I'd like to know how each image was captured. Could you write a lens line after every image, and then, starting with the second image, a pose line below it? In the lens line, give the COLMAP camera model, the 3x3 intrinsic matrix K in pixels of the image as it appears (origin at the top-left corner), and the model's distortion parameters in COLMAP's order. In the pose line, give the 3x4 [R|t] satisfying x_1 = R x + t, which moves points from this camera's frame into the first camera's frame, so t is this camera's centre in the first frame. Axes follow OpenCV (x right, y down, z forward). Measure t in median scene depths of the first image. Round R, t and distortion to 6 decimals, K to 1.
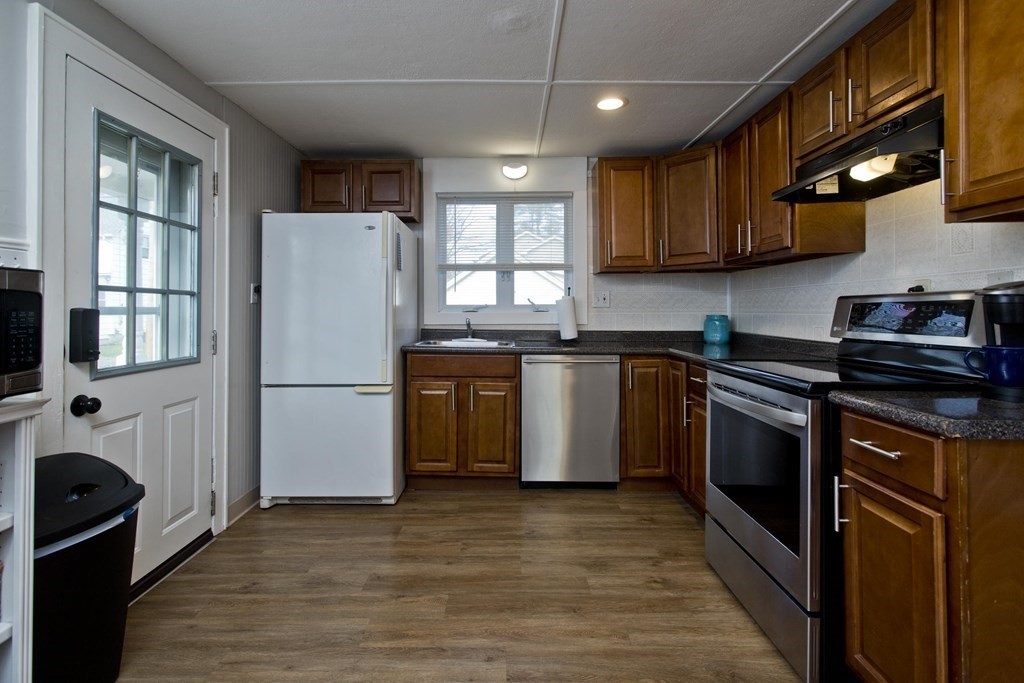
lens RADIAL K [[488.4, 0, 493.6], [0, 488.4, 307.4], [0, 0, 1]] dist [0.004589, -0.002317]
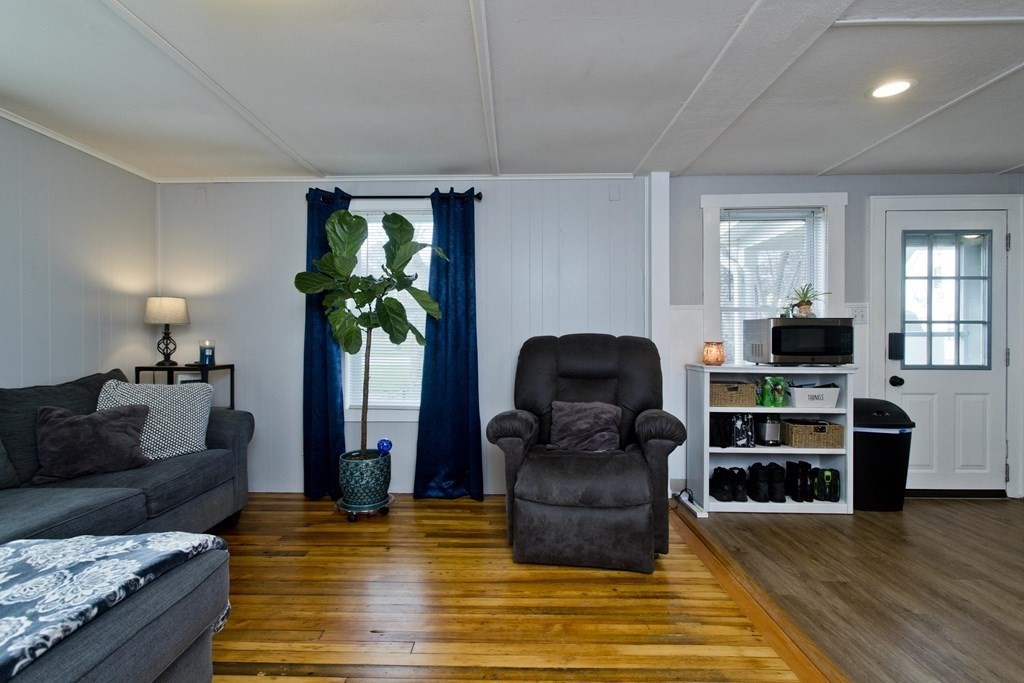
lens RADIAL K [[488.4, 0, 511.3], [0, 488.4, 334.9], [0, 0, 1]] dist [0.004589, -0.002317]
pose [[0.016759, -0.004875, -0.999848, 0.766196], [0.003558, 0.999982, -0.004816, 0.009974], [0.999853, -0.003477, 0.016776, -0.413068]]
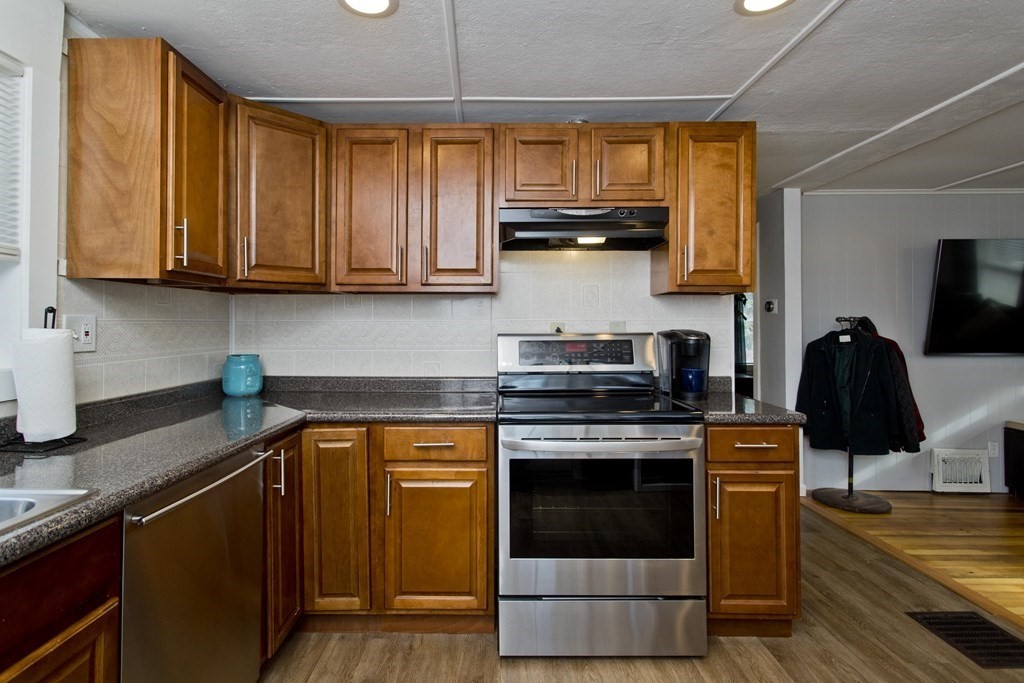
lens RADIAL K [[488.4, 0, 493.8], [0, 488.4, 320.9], [0, 0, 1]] dist [0.004589, -0.002317]
pose [[-0.018879, 0.007897, 0.999791, -0.328718], [-0.002780, 0.999965, -0.007951, -0.036408], [-0.999818, -0.002929, -0.018856, 0.861817]]
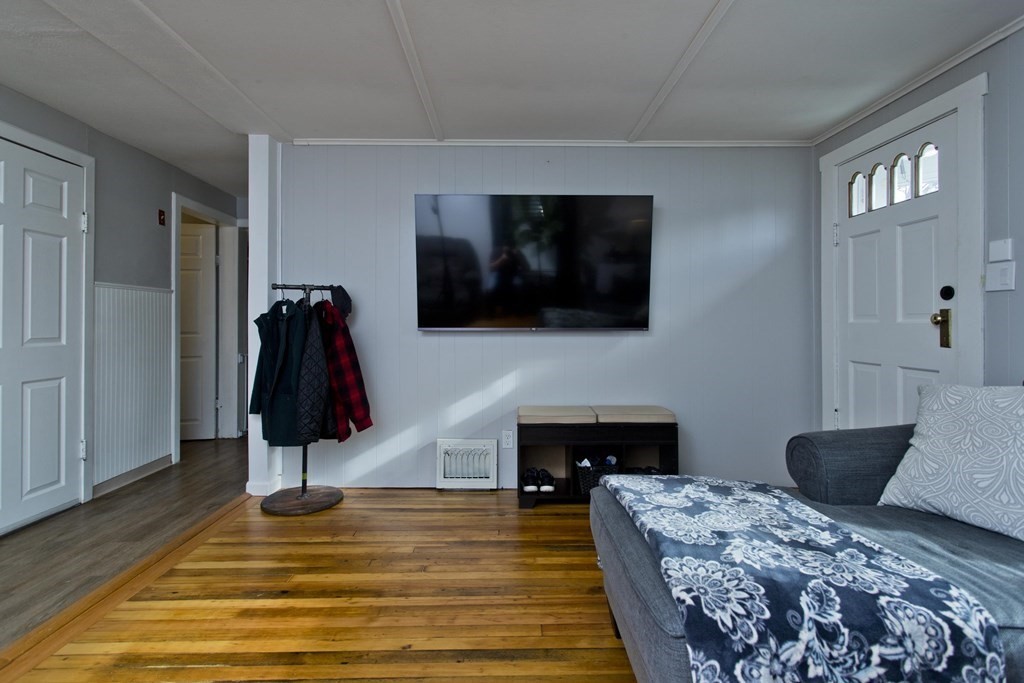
lens RADIAL K [[488.4, 0, 521.5], [0, 488.4, 328.1], [0, 0, 1]] dist [0.004589, -0.002317]
pose [[-0.065613, -0.010130, 0.997794, -0.166615], [-0.000612, 0.999949, 0.010111, 0.029170], [-0.997845, 0.000053, -0.065616, -0.599823]]
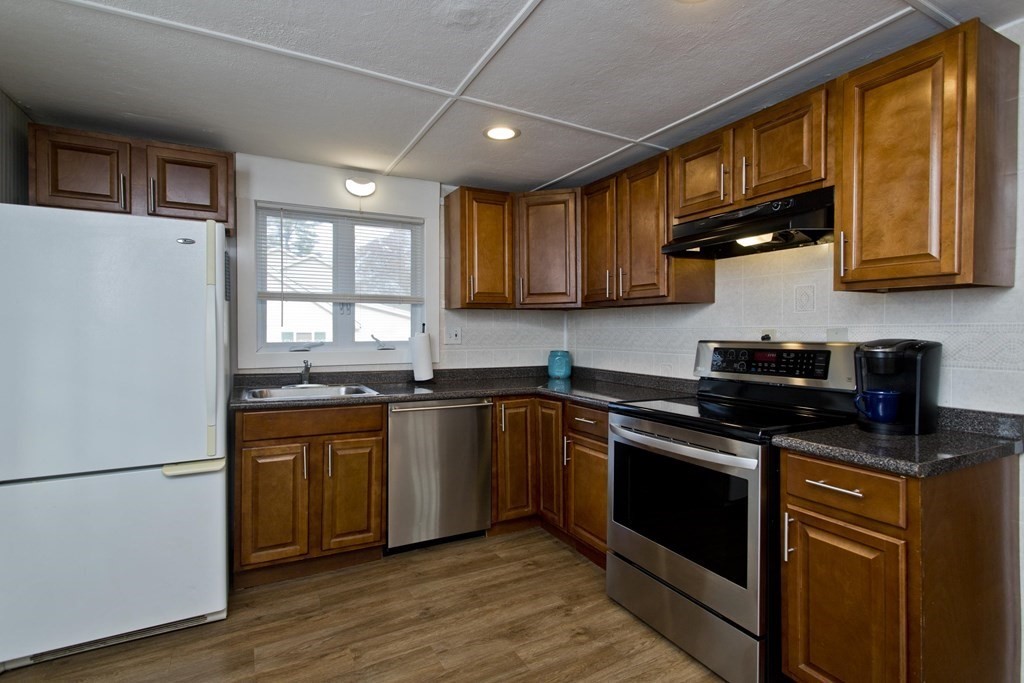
lens RADIAL K [[488.4, 0, 493.4], [0, 488.4, 335.6], [0, 0, 1]] dist [0.004589, -0.002317]
pose [[0.875805, -0.005126, 0.482639, -0.231770], [-0.001928, 0.999898, 0.014119, -0.041580], [-0.482662, -0.013296, 0.875706, 0.184047]]
